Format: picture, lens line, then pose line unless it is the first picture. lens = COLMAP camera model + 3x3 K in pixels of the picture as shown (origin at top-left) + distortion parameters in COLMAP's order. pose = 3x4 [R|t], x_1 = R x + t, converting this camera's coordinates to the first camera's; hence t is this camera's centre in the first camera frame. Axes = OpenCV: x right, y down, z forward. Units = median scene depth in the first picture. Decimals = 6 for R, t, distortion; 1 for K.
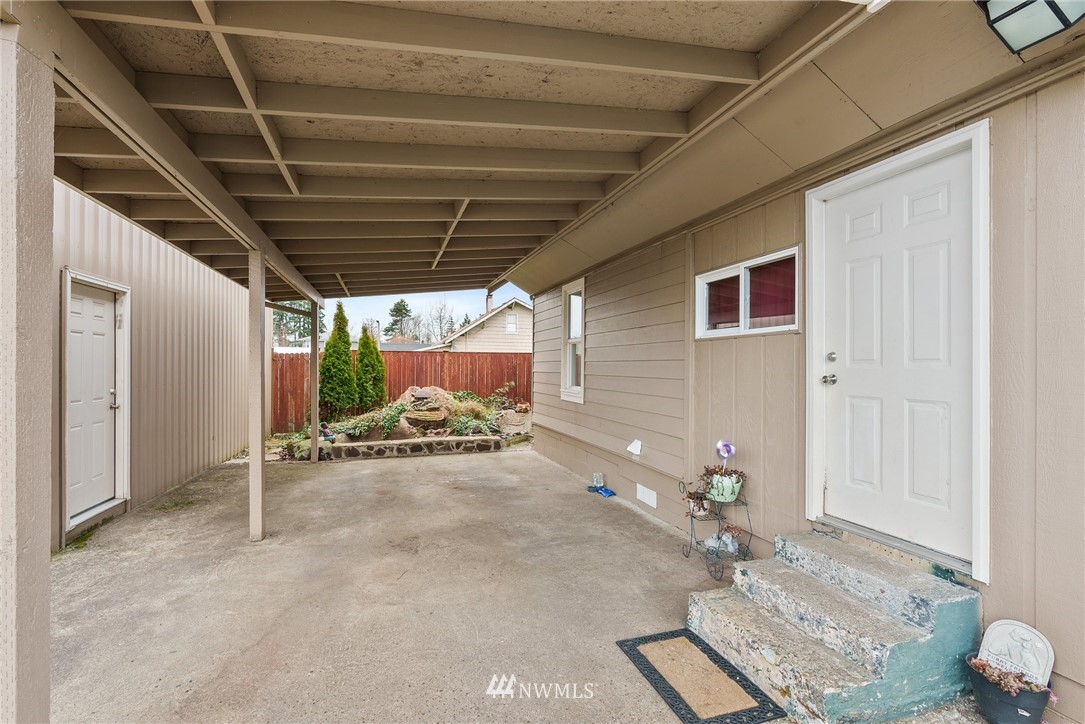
lens RADIAL K [[499.8, 0, 545.4], [0, 499.8, 362.7], [0, 0, 1]] dist [-0.002194, -0.000306]
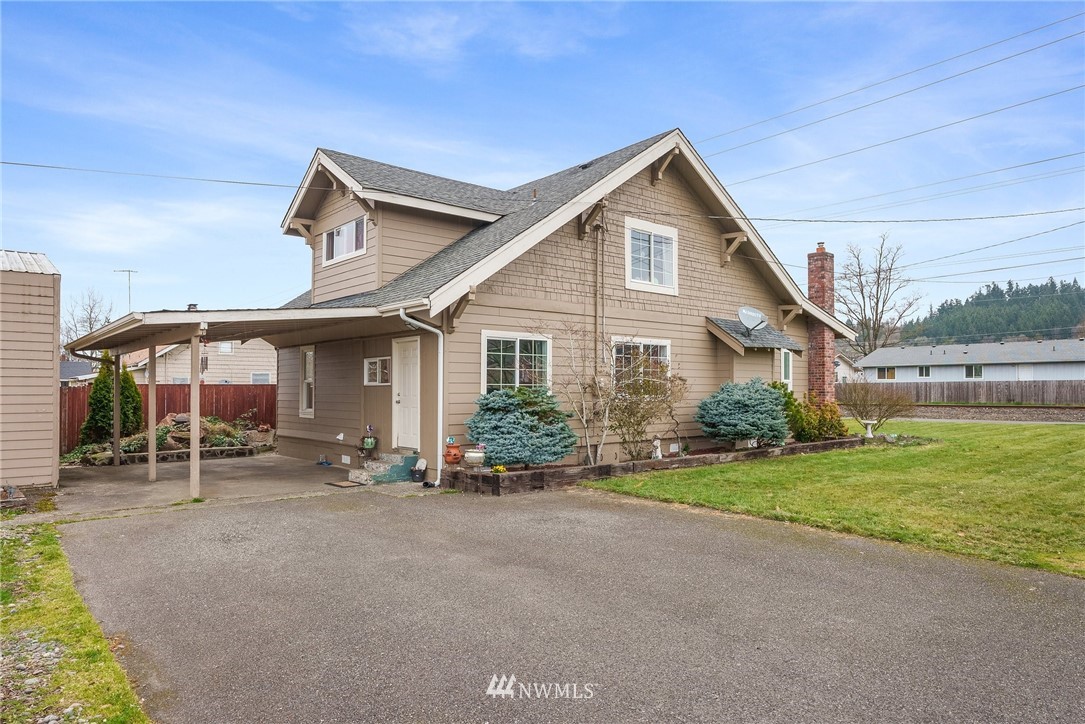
lens RADIAL K [[678.9, 0, 537.5], [0, 678.9, 381.5], [0, 0, 1]] dist [0.004896, 0.001285]
pose [[0.923982, -0.004730, 0.382406, -0.077453], [0.006066, 0.999979, -0.002289, -0.025638], [-0.382387, 0.004435, 0.923992, -1.059925]]
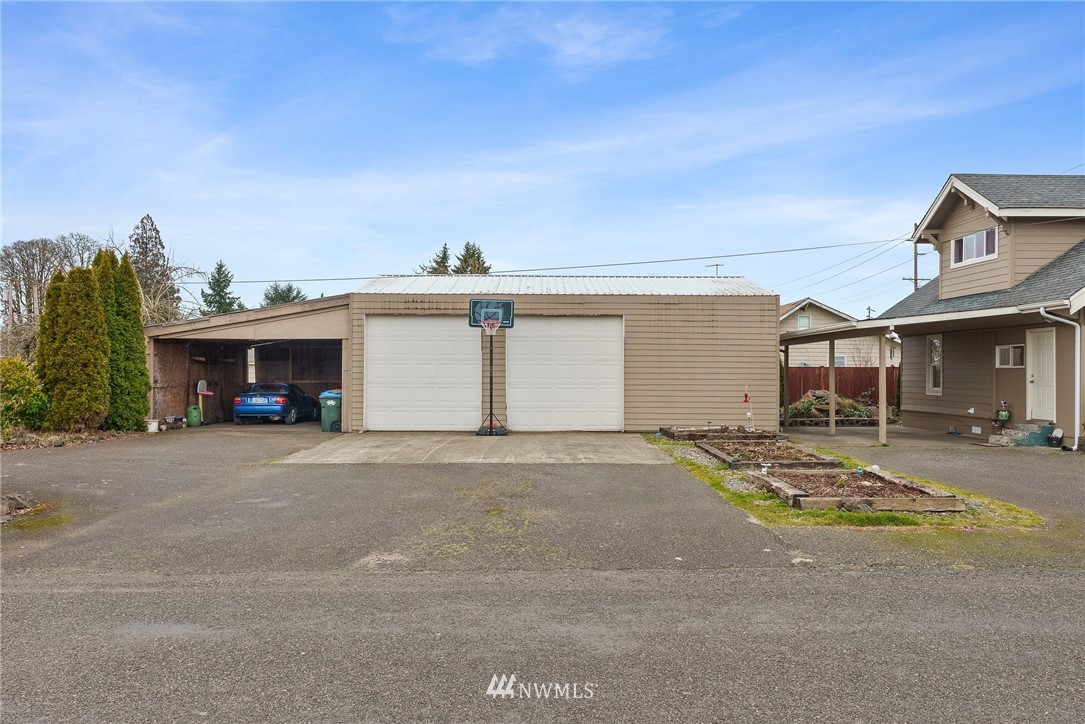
lens RADIAL K [[789.4, 0, 538.4], [0, 789.4, 362.7], [0, 0, 1]] dist [-0.004099, -0.005225]
pose [[0.953883, -0.006999, -0.300098, -0.385778], [0.004927, 0.999959, -0.007662, -0.026743], [0.300139, 0.005830, 0.953878, -1.876406]]
